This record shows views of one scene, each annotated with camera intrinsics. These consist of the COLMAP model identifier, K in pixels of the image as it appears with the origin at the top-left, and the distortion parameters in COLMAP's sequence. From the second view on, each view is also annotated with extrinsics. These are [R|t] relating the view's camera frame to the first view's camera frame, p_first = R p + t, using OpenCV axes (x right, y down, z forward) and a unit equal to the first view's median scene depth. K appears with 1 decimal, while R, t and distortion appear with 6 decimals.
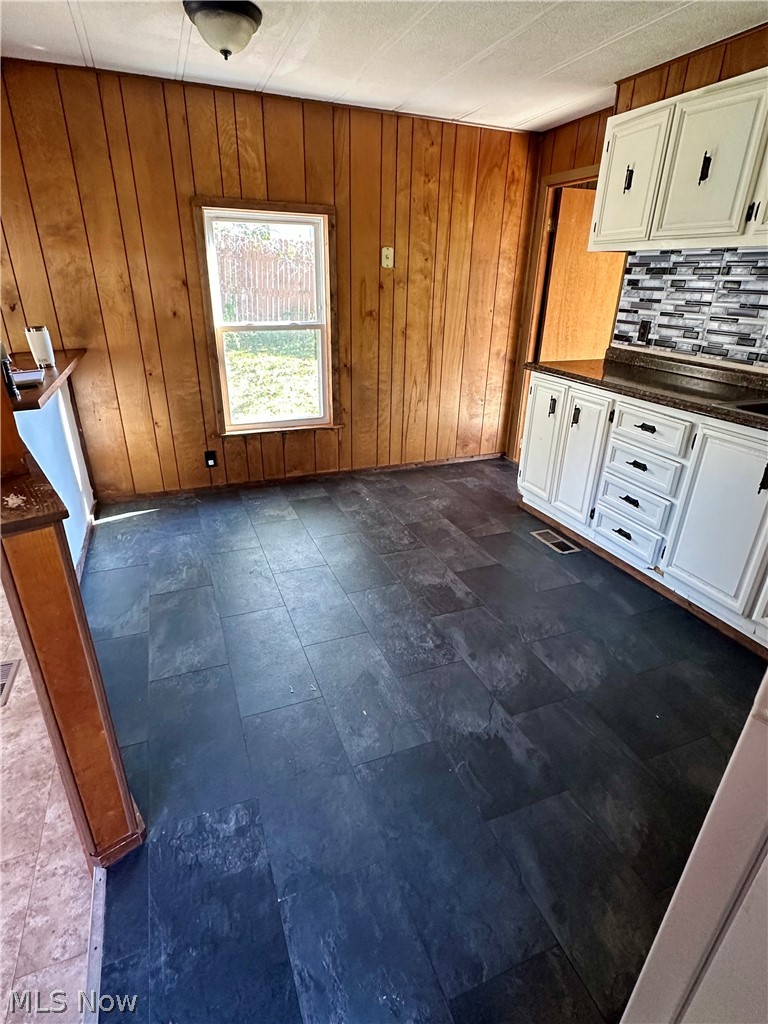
lens RADIAL K [[531.1, 0, 384.0], [0, 531.1, 512.0], [0, 0, 1]] dist [0.002942, 0.028108]
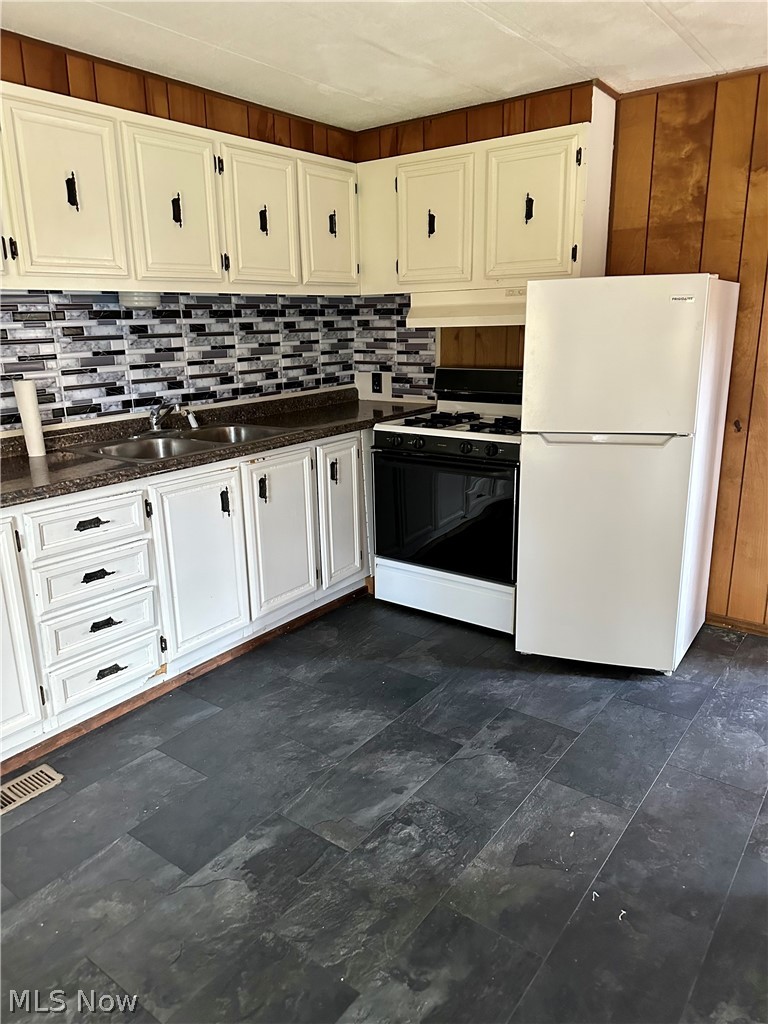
lens RADIAL K [[687.5, 0, 380.3], [0, 687.5, 552.1], [0, 0, 1]] dist [0.090191, -0.202920]
pose [[-0.505535, -0.292133, 0.811845, -0.532535], [0.361258, 0.782819, 0.506644, -0.518445], [-0.783535, 0.549411, -0.290207, 1.109047]]
